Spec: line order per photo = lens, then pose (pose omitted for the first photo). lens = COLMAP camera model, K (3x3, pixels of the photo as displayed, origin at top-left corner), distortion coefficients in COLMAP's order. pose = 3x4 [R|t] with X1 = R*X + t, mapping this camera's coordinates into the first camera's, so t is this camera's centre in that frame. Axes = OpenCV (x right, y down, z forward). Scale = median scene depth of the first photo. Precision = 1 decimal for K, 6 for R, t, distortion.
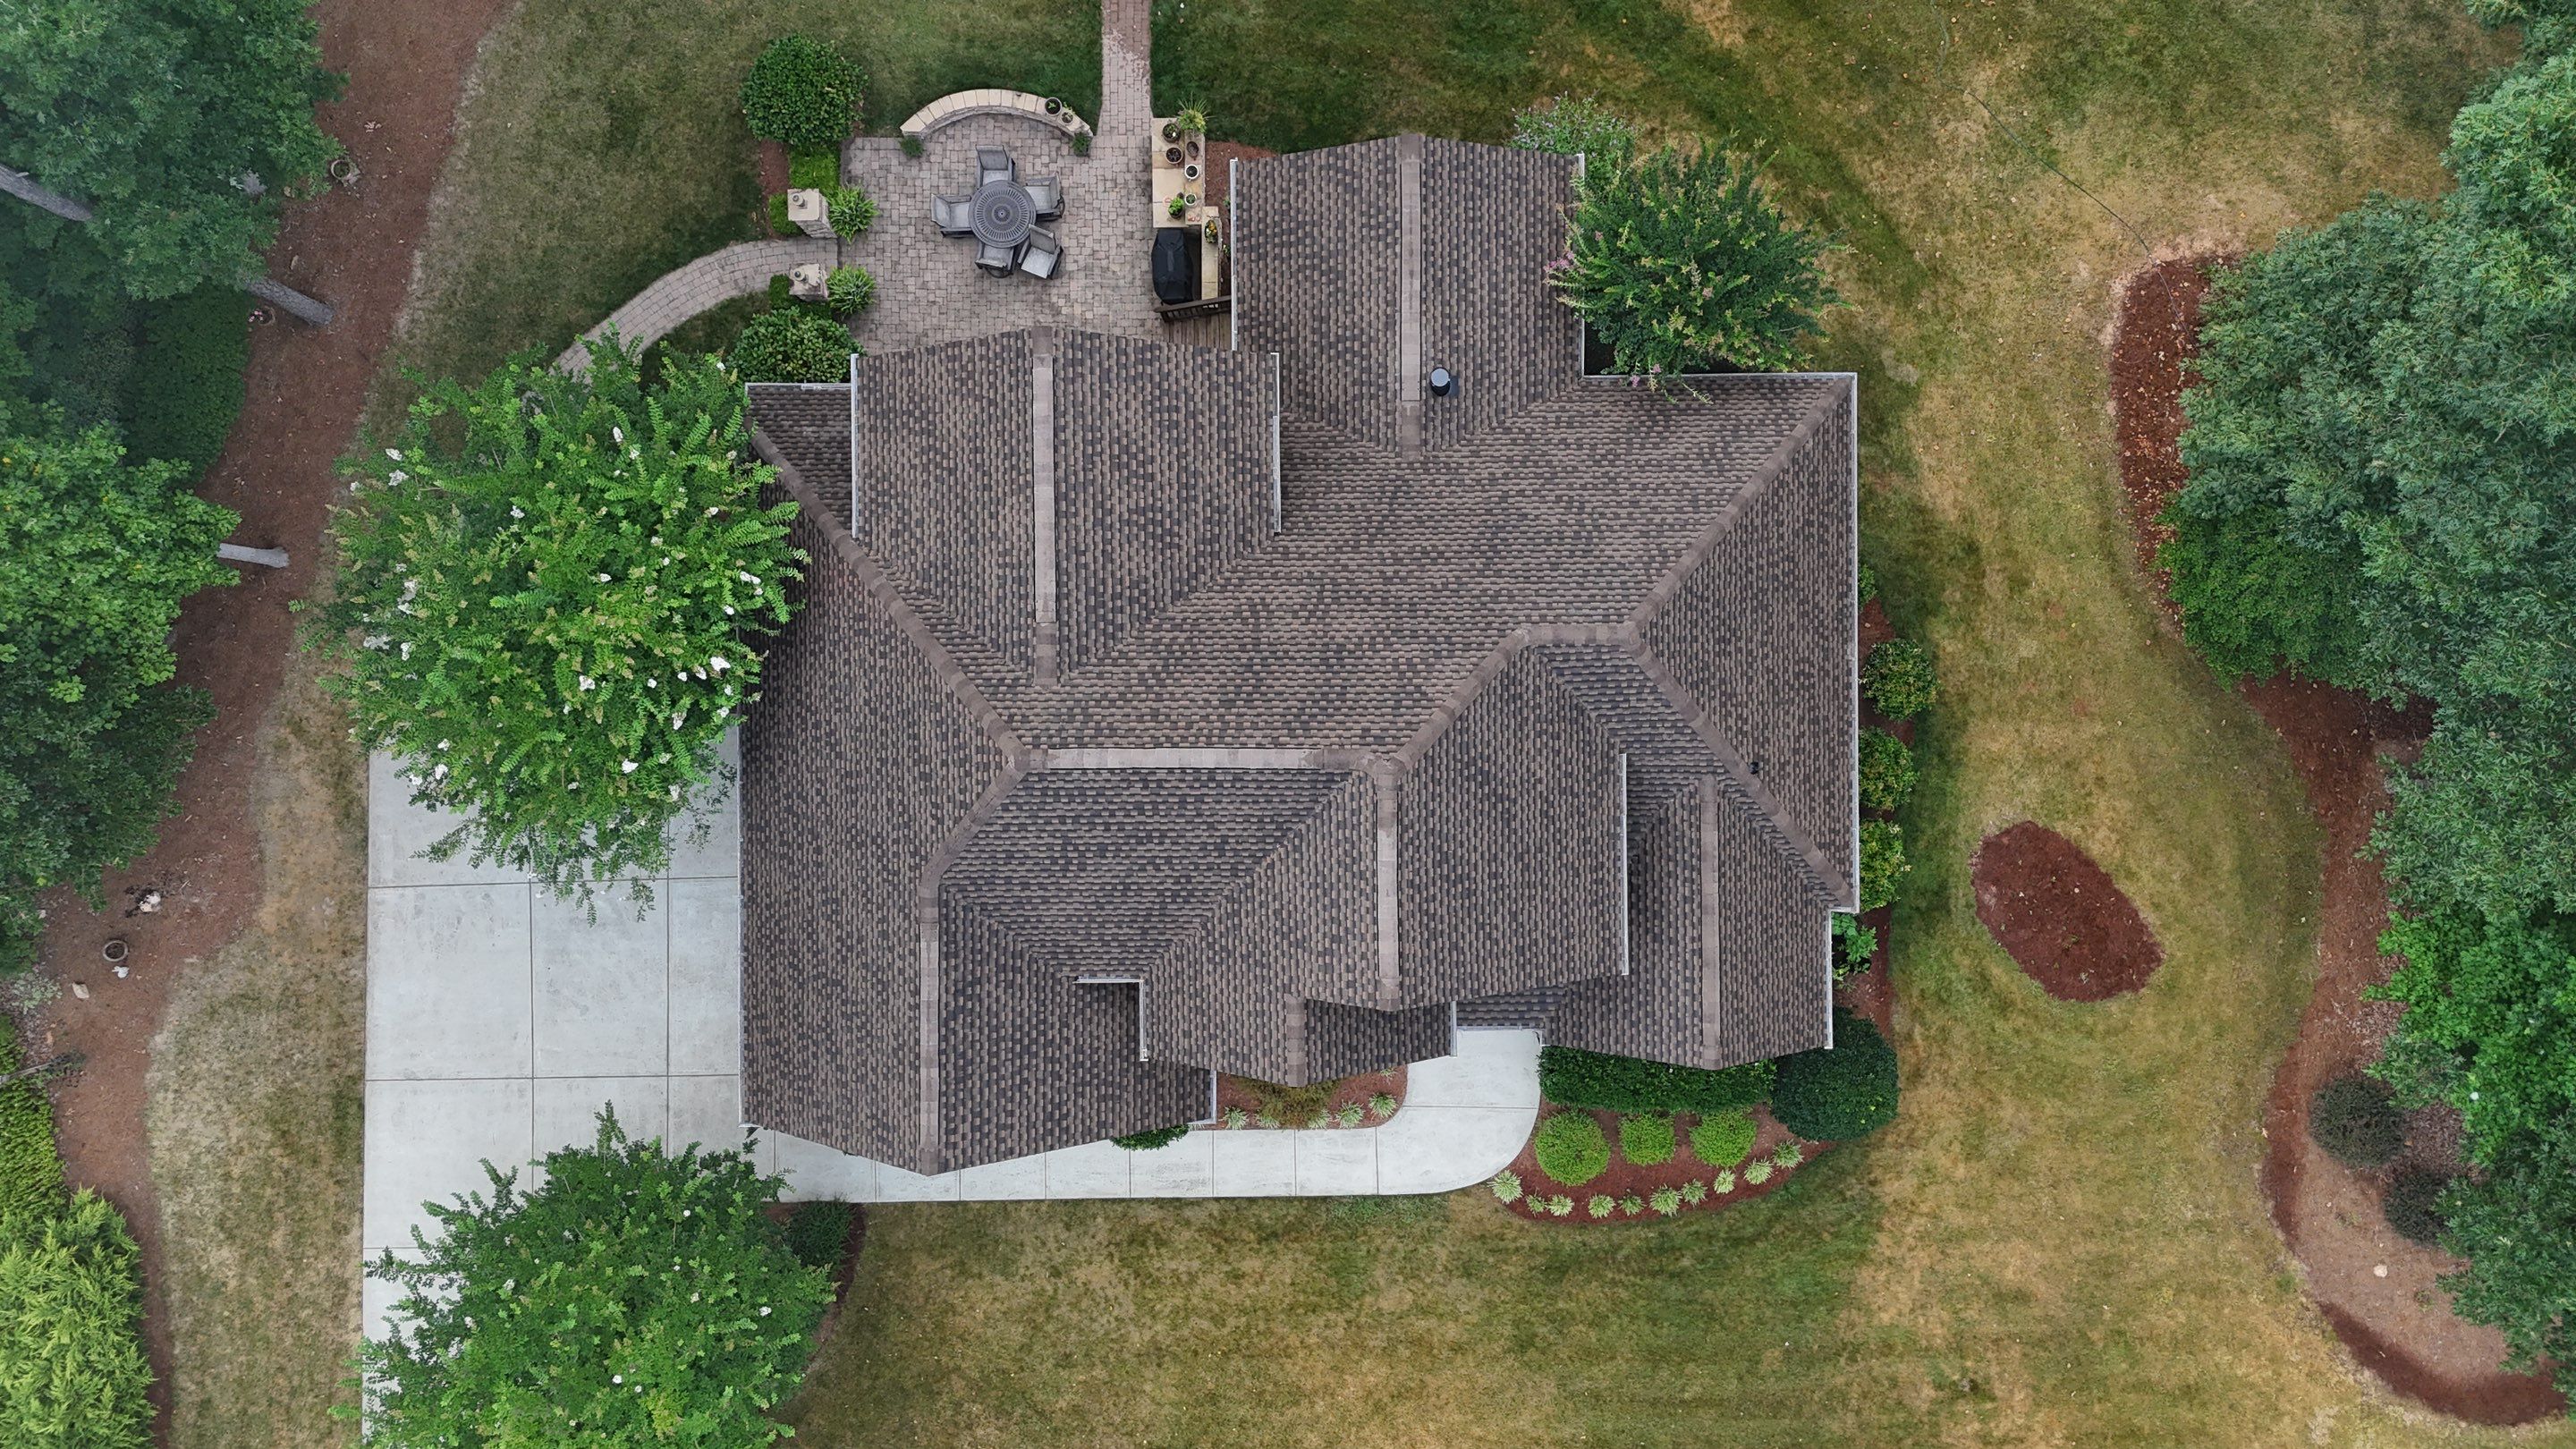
lens RADIAL K [[1884.7, 0, 1288.0], [0, 1884.7, 724.5], [0, 0, 1]] dist [0.108025, -0.094016]
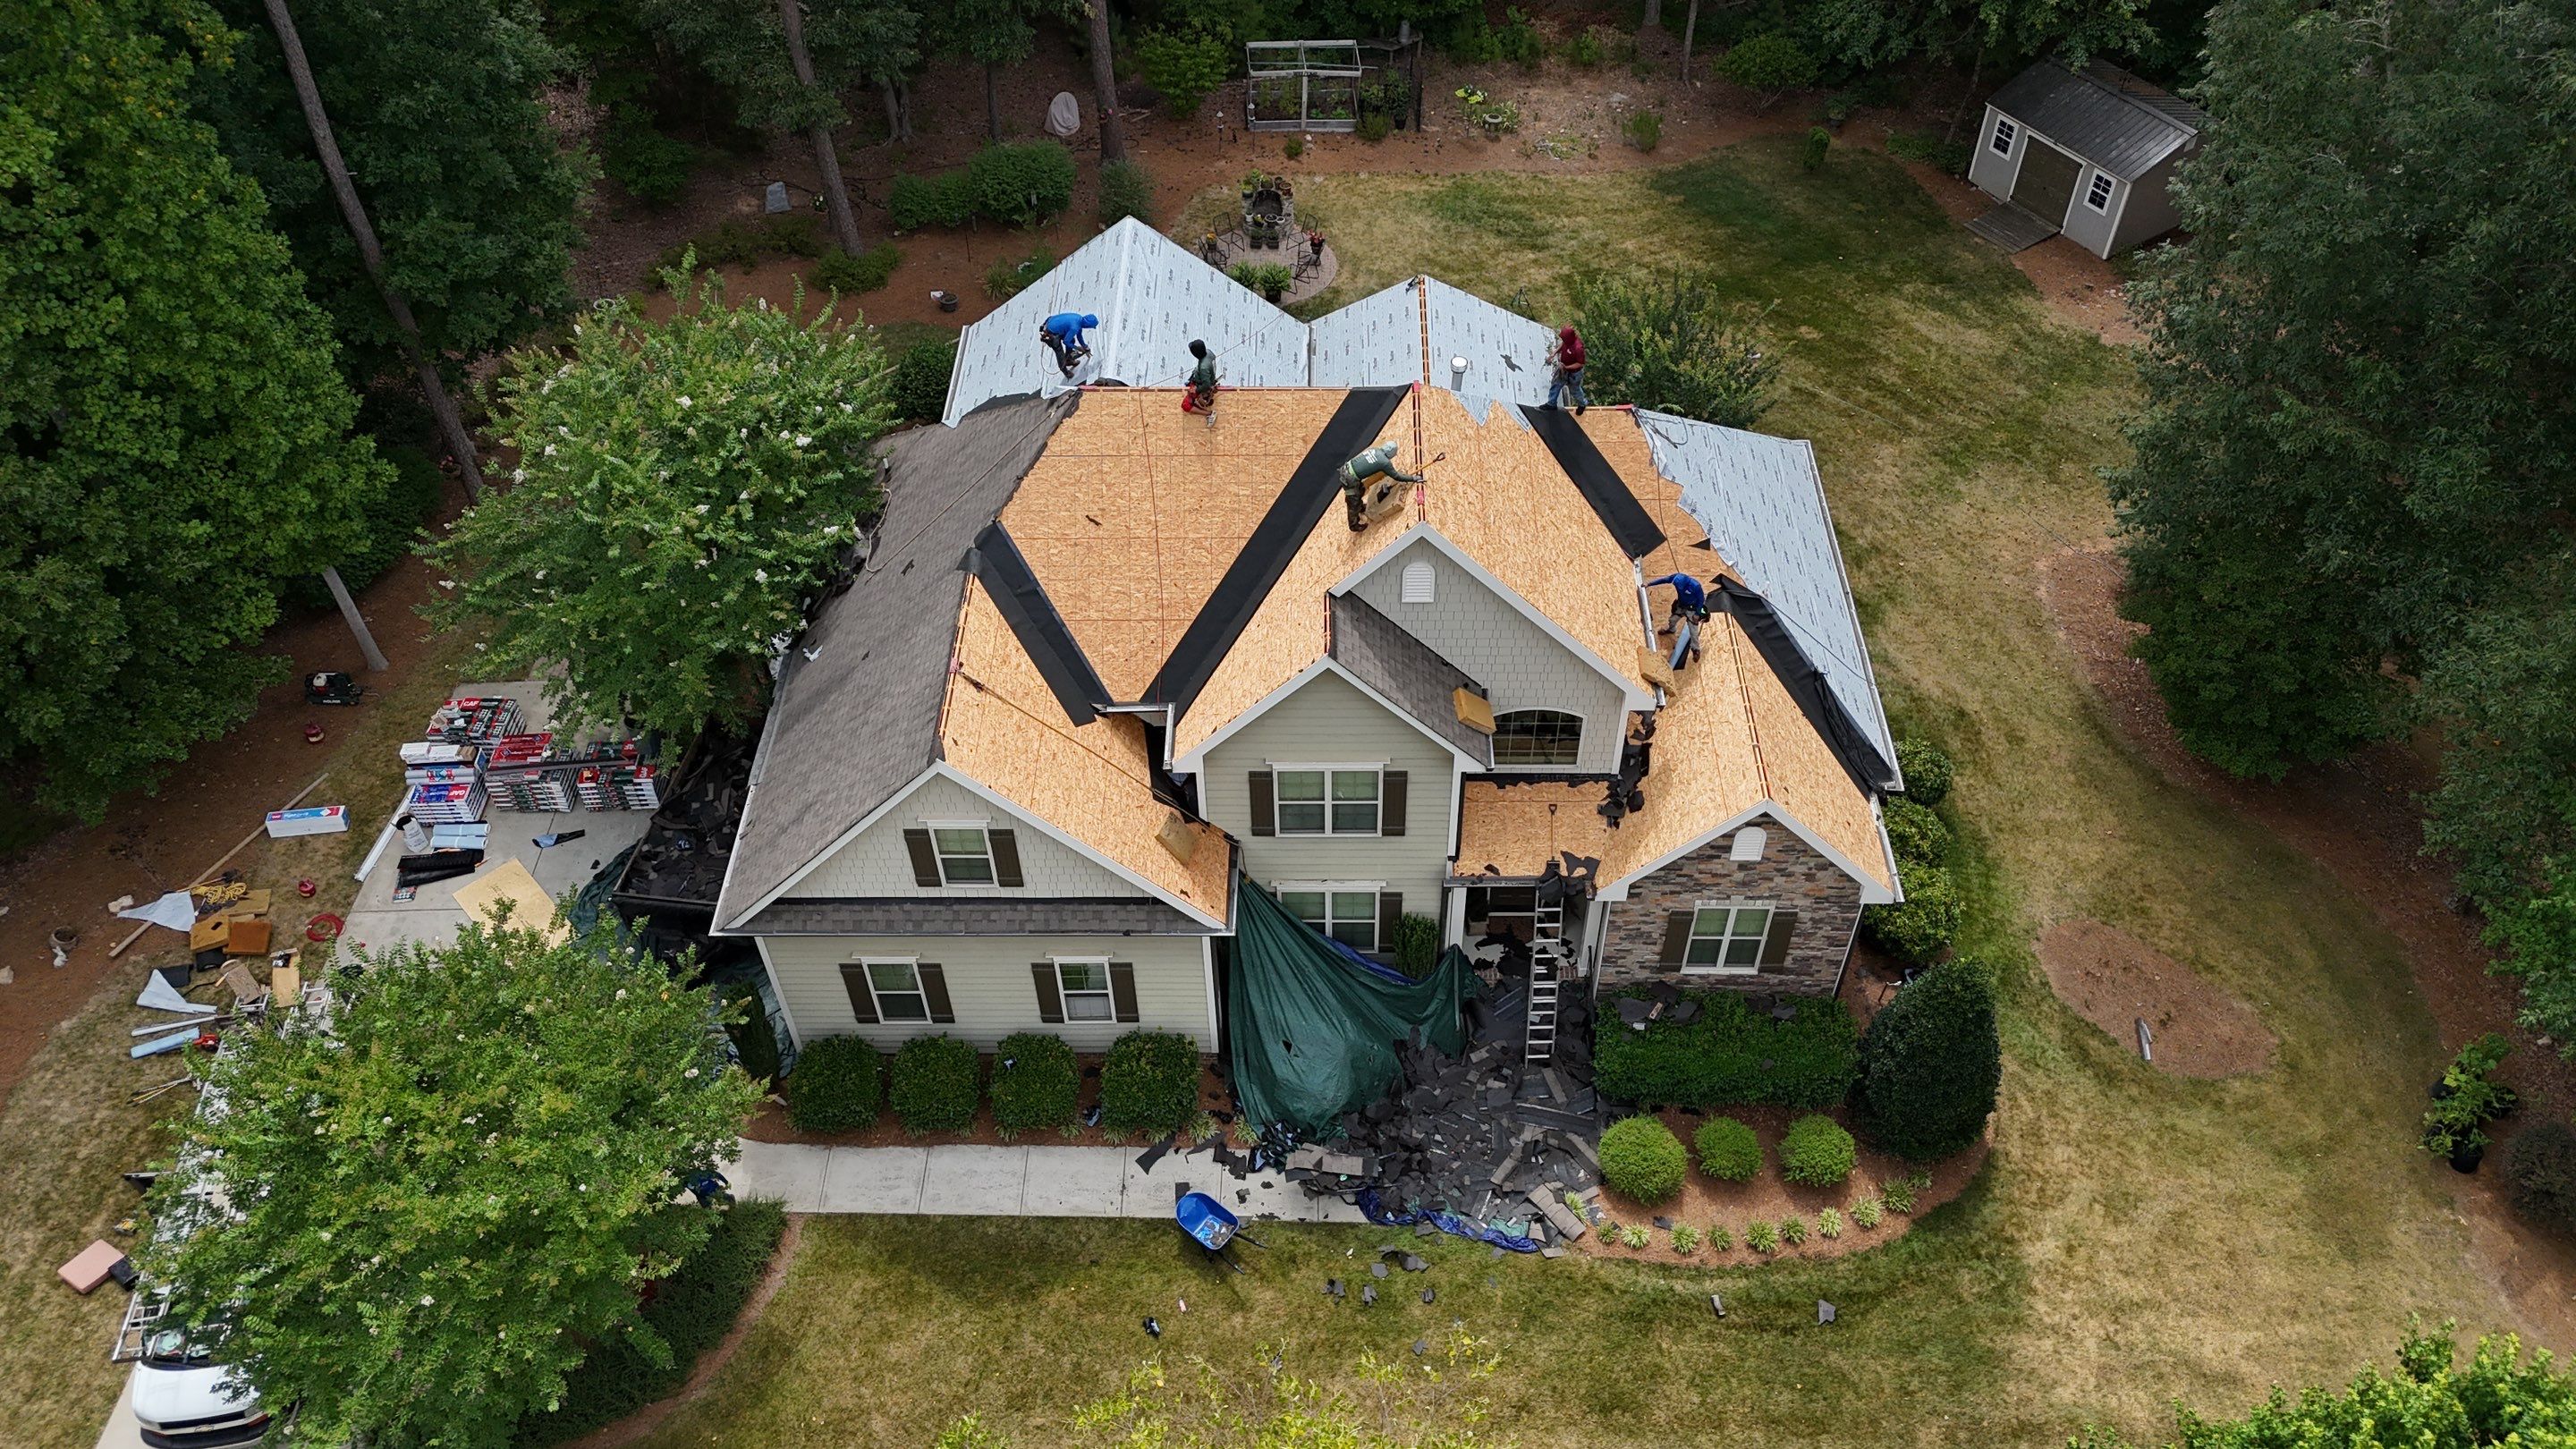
lens RADIAL K [[1884.7, 0, 1288.0], [0, 1884.7, 724.5], [0, 0, 1]] dist [0.108025, -0.094016]
pose [[0.999659, 0.022893, -0.012575, -0.003842], [-0.025291, 0.728116, -0.684987, 0.659041], [-0.006525, 0.685072, 0.728446, 0.237182]]
